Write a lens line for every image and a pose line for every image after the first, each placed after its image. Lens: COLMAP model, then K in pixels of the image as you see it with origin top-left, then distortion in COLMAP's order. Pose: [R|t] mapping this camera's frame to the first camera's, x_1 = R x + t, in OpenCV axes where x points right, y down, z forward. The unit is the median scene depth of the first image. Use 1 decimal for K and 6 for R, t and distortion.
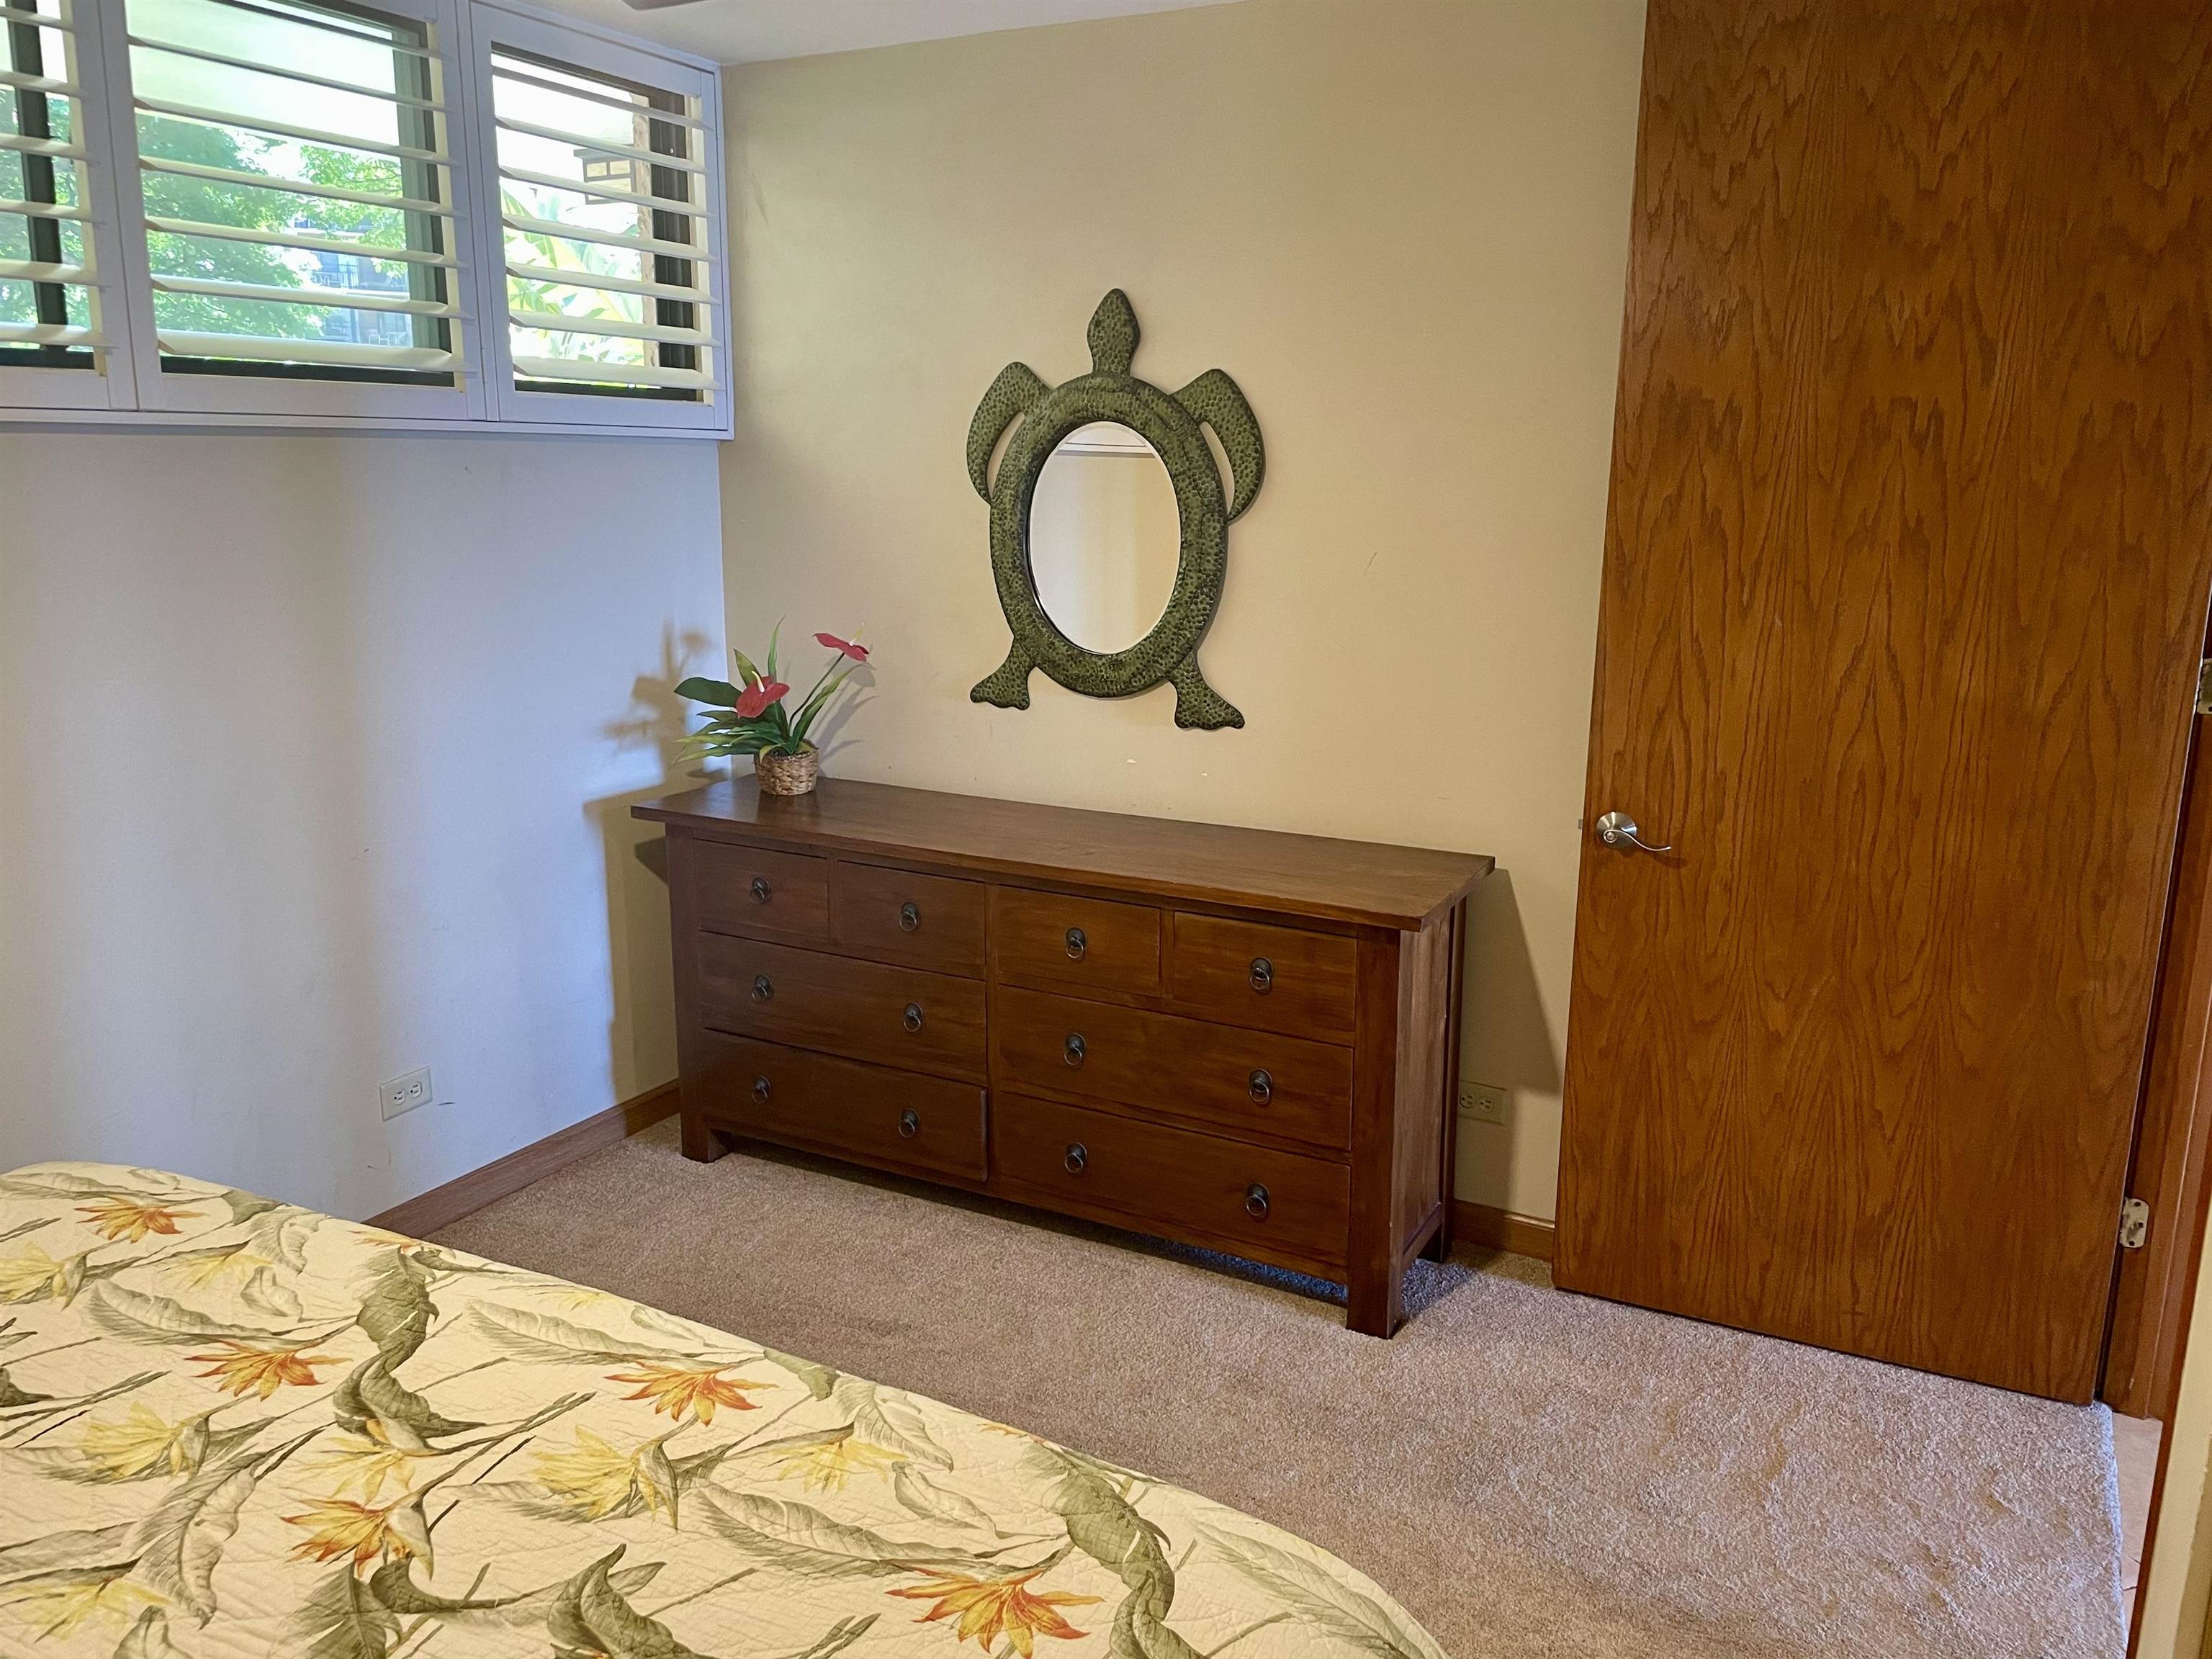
lens RADIAL K [[1656.7, 0, 1109.2], [0, 1656.7, 822.6], [0, 0, 1]] dist [0.086521, -0.133920]
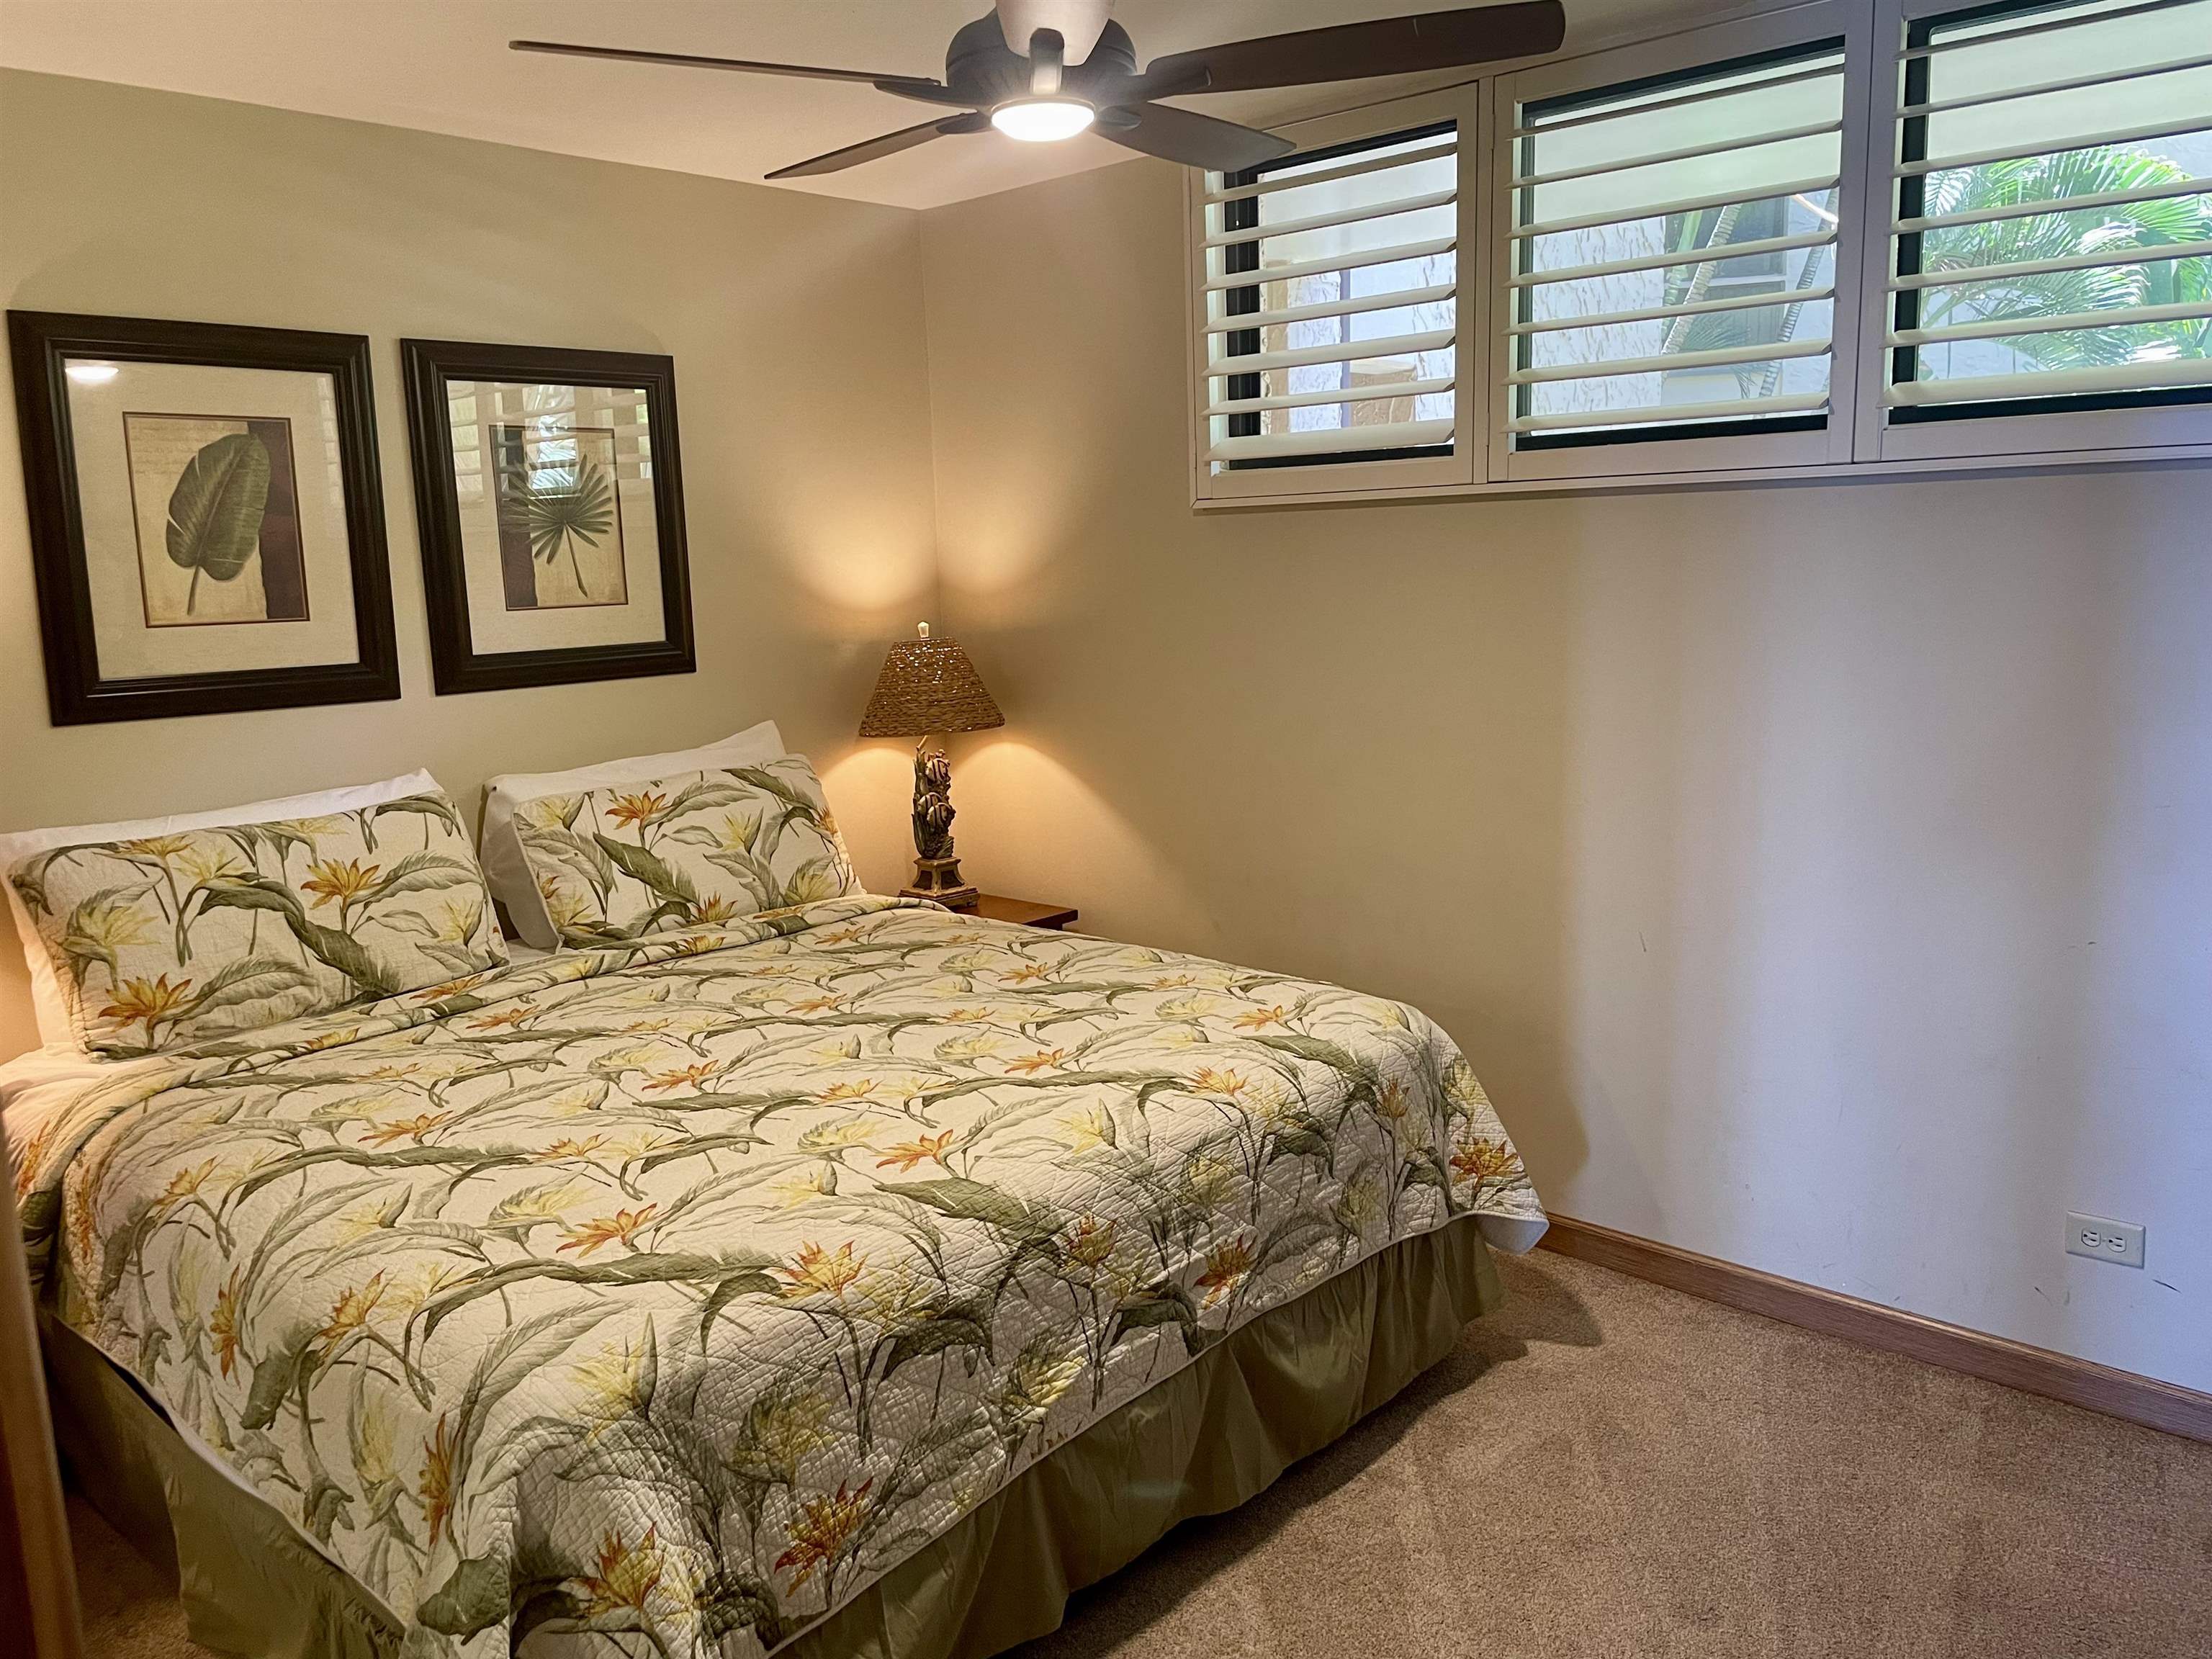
lens RADIAL K [[1656.7, 0, 1109.2], [0, 1656.7, 822.6], [0, 0, 1]] dist [0.086521, -0.133920]
pose [[-0.276110, 0.160171, -0.947686, 0.738926], [-0.184629, 0.958813, 0.215844, -0.217158], [0.943226, 0.234567, -0.235166, 1.087553]]
